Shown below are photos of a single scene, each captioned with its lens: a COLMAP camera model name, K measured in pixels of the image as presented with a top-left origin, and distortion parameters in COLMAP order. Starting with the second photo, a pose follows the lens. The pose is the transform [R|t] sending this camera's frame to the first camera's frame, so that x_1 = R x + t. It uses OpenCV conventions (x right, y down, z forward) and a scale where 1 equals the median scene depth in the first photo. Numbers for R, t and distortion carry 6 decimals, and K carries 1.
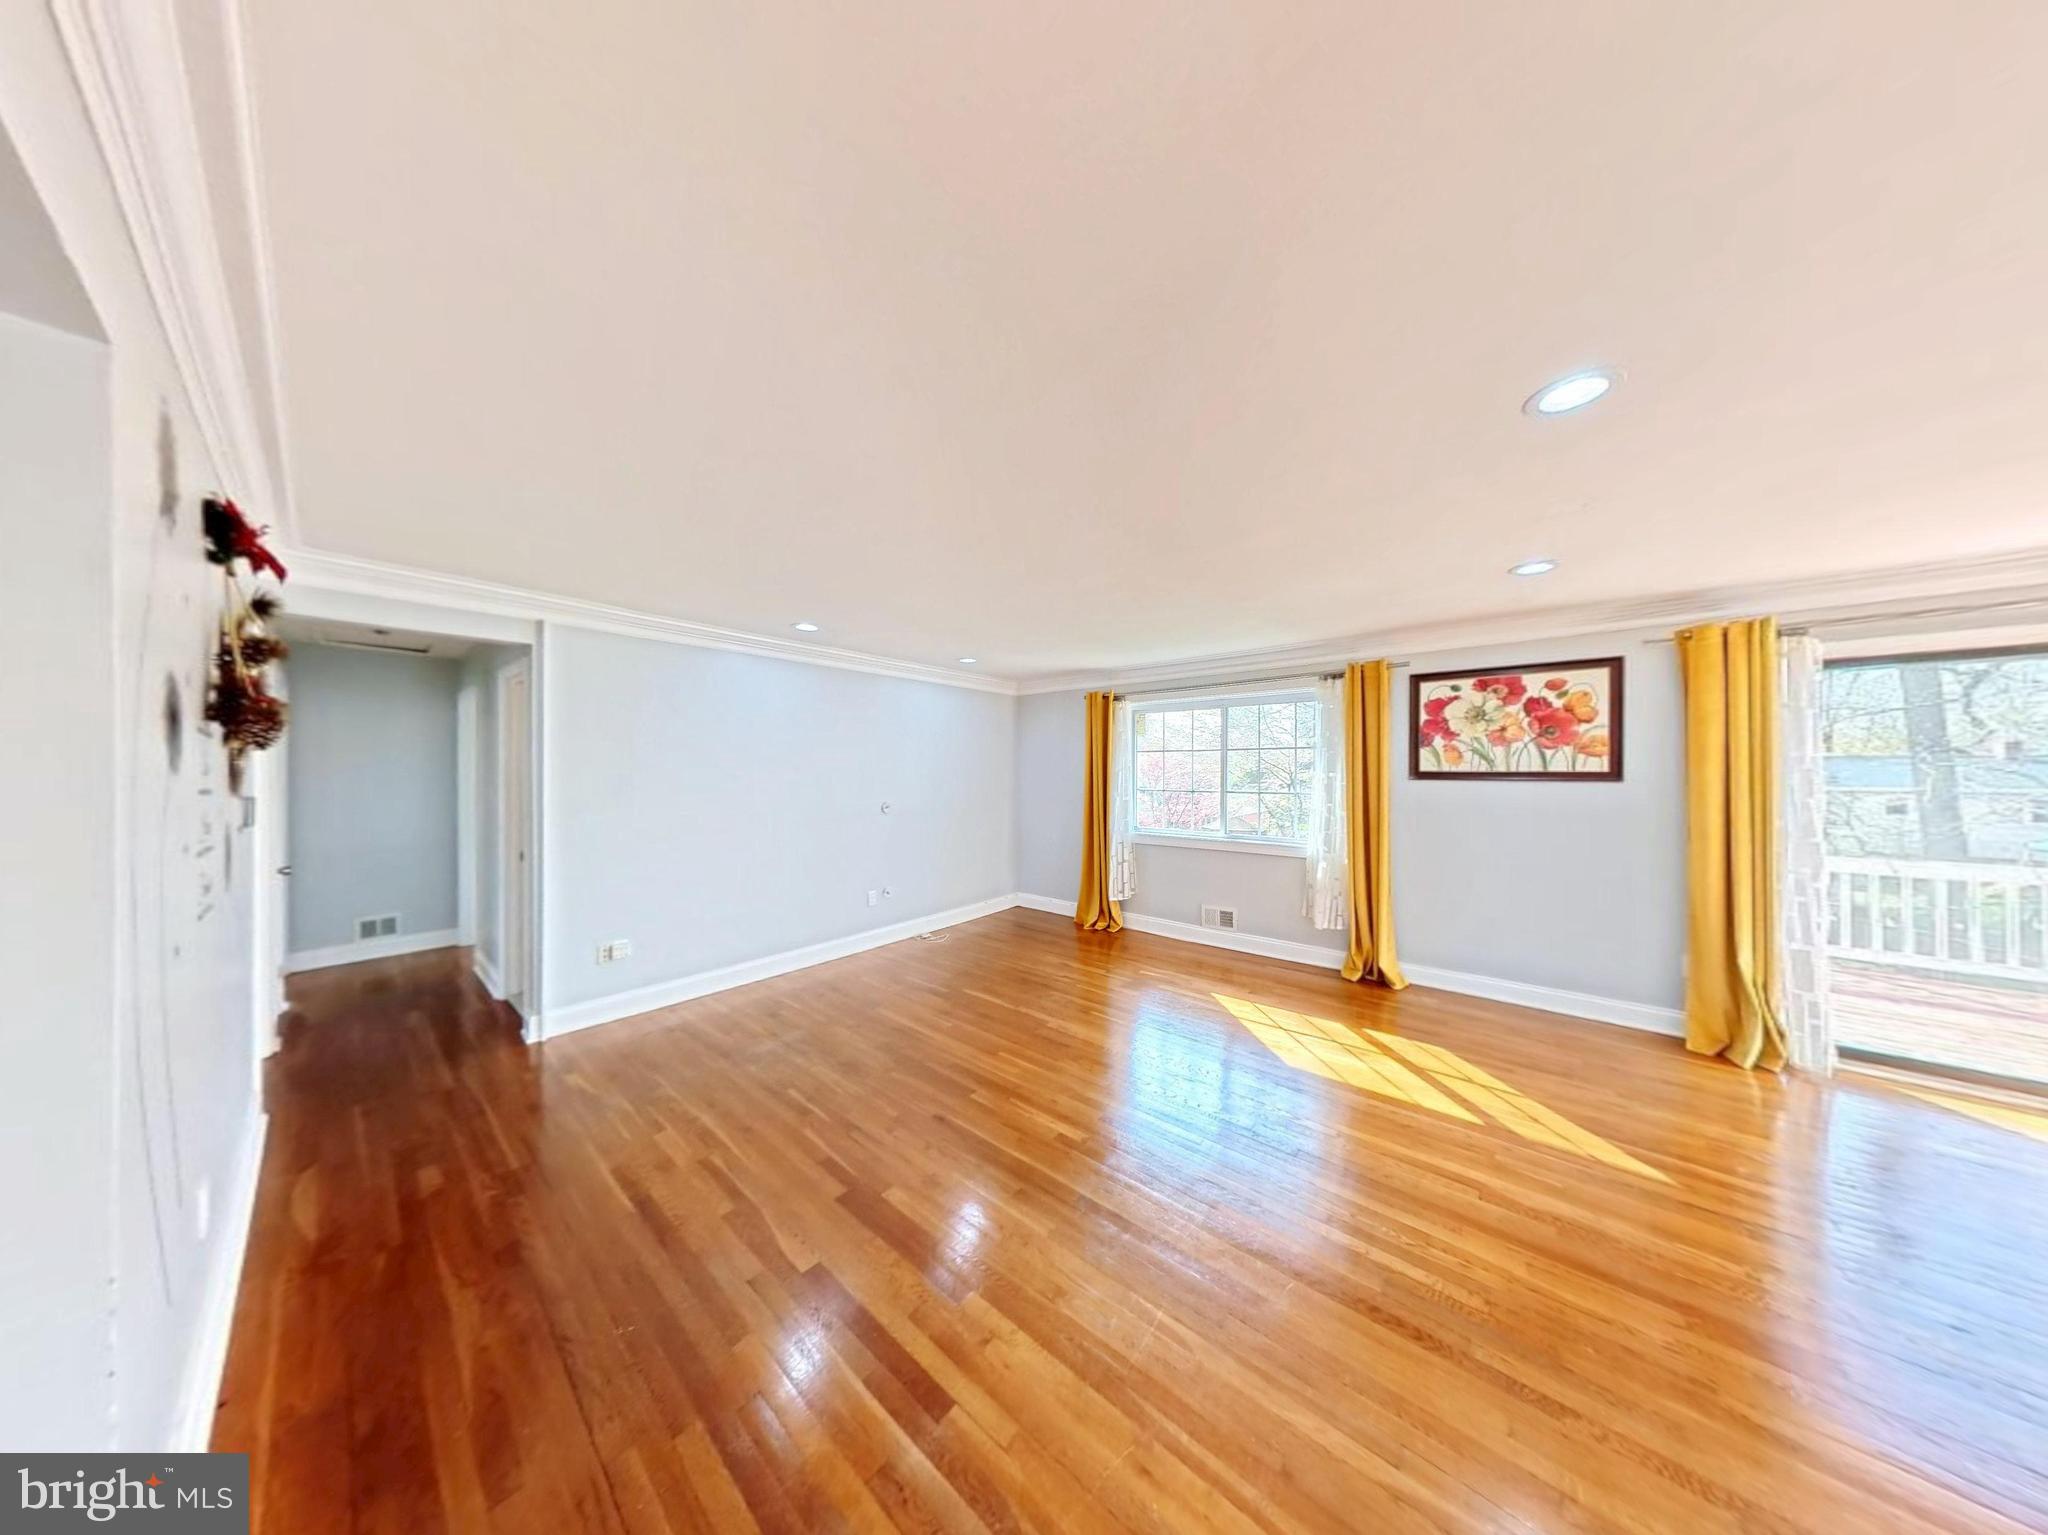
lens RADIAL K [[569.1, 0, 1024.3], [0, 569.1, 771.8], [0, 0, 1]] dist [0.003670, -0.000040]
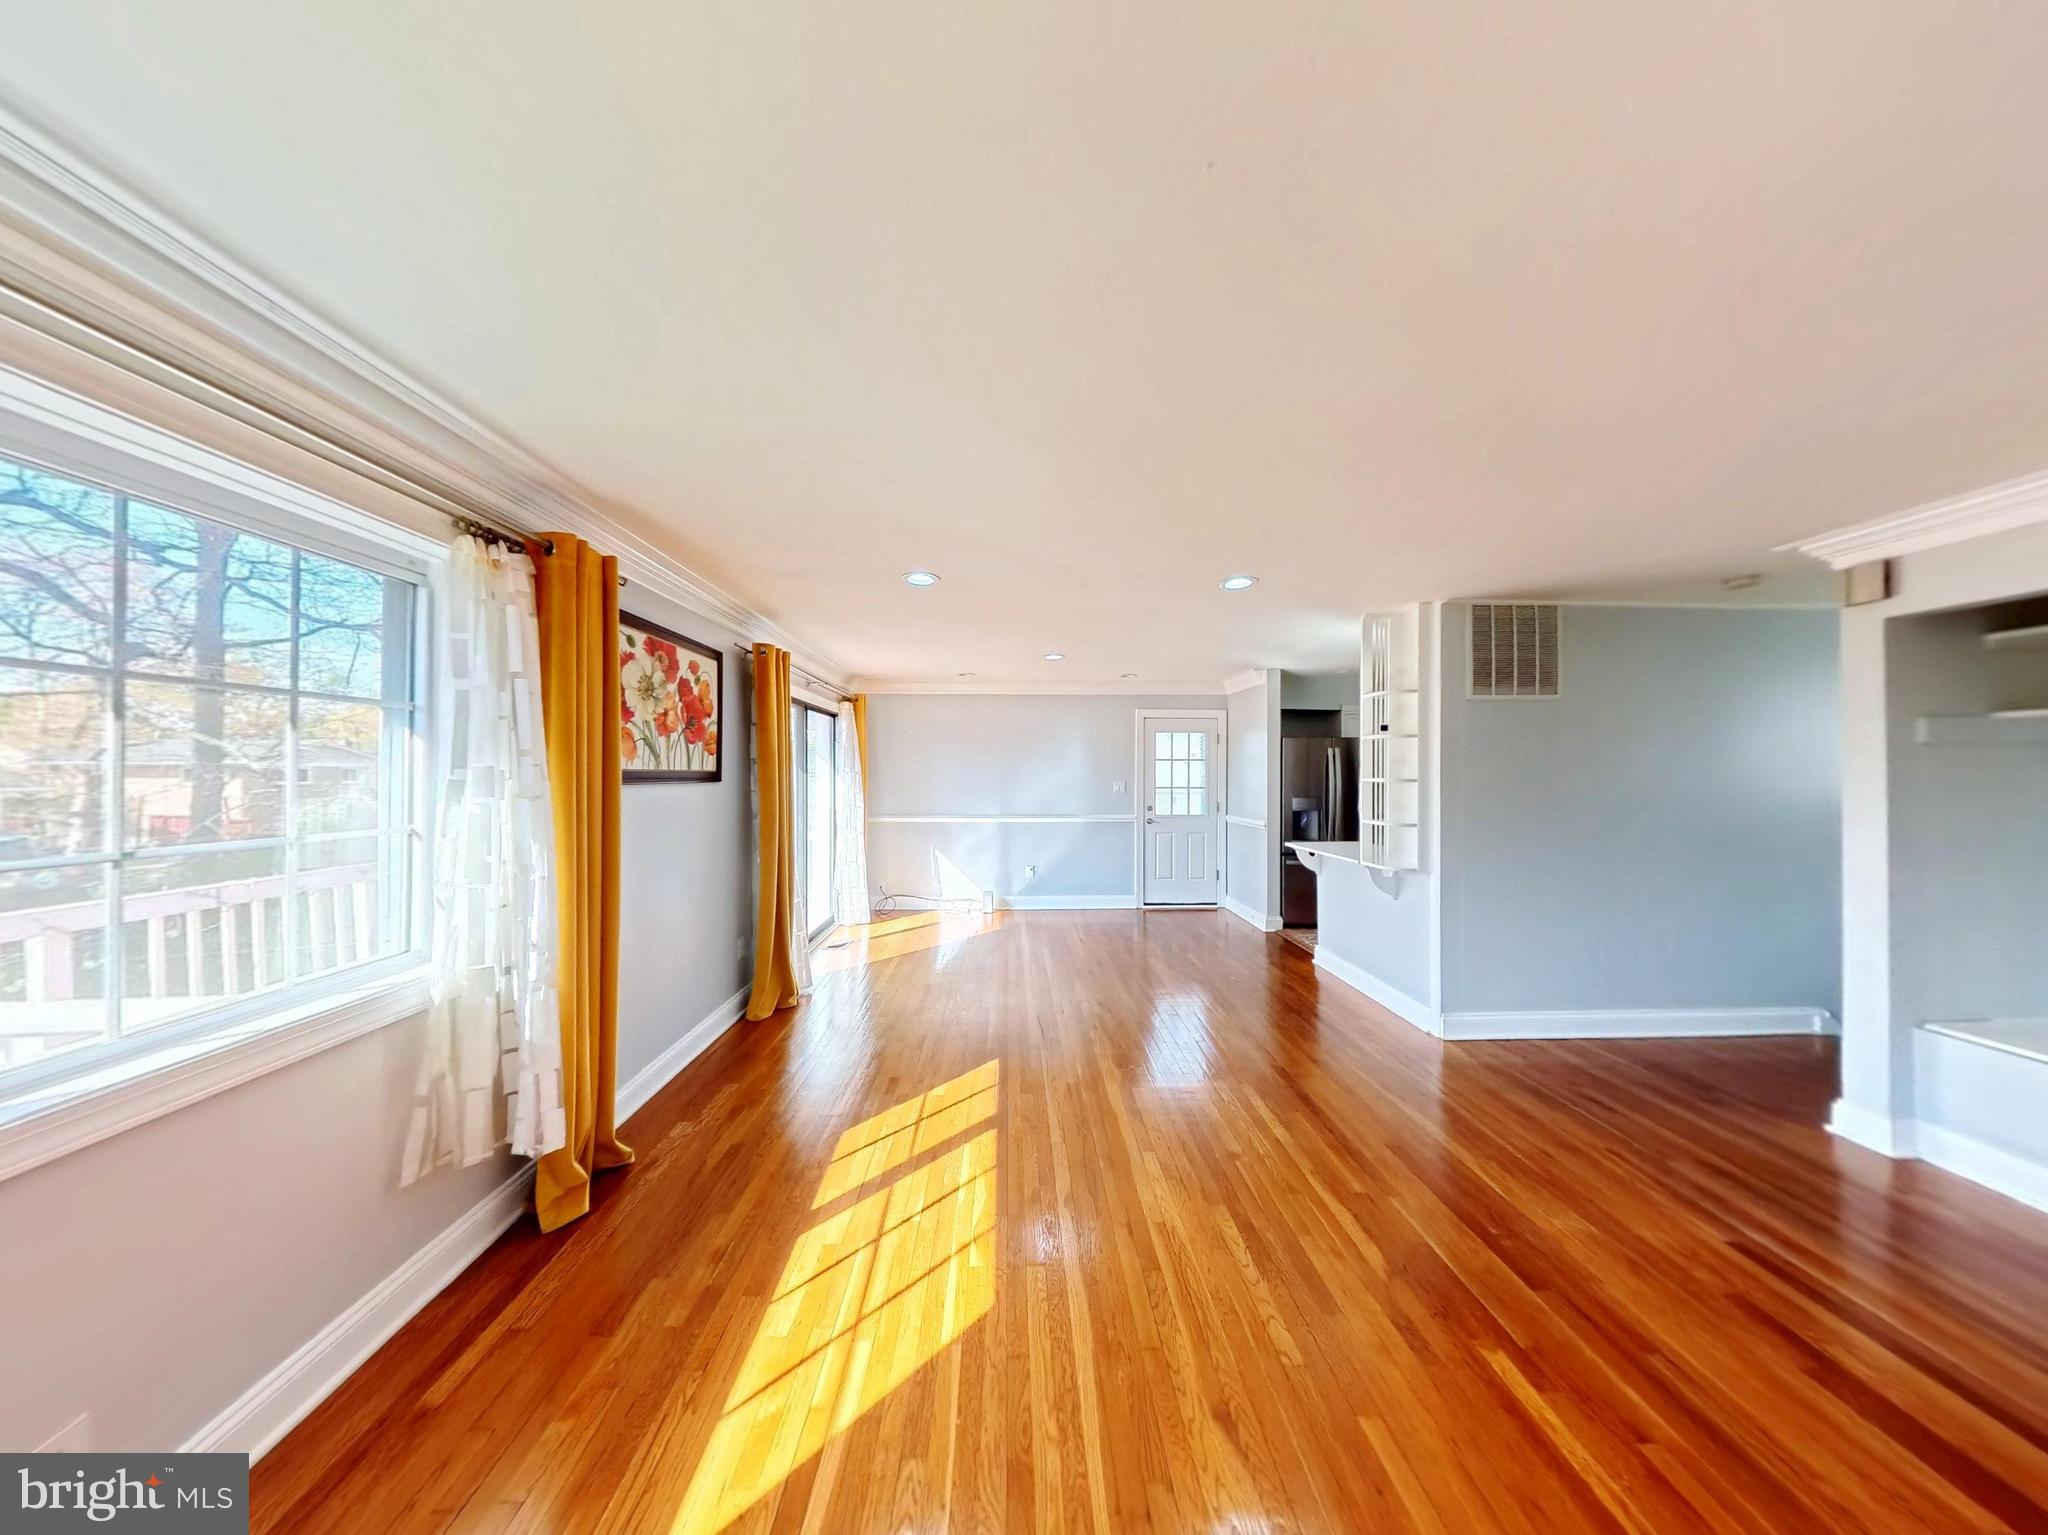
lens RADIAL K [[569.1, 0, 1024.3], [0, 569.1, 771.8], [0, 0, 1]] dist [0.003670, -0.000040]
pose [[-0.654682, -0.004165, 0.755893, -0.021727], [-0.004342, 0.999989, 0.001749, -0.002379], [-0.755892, -0.002137, -0.654693, 1.109995]]
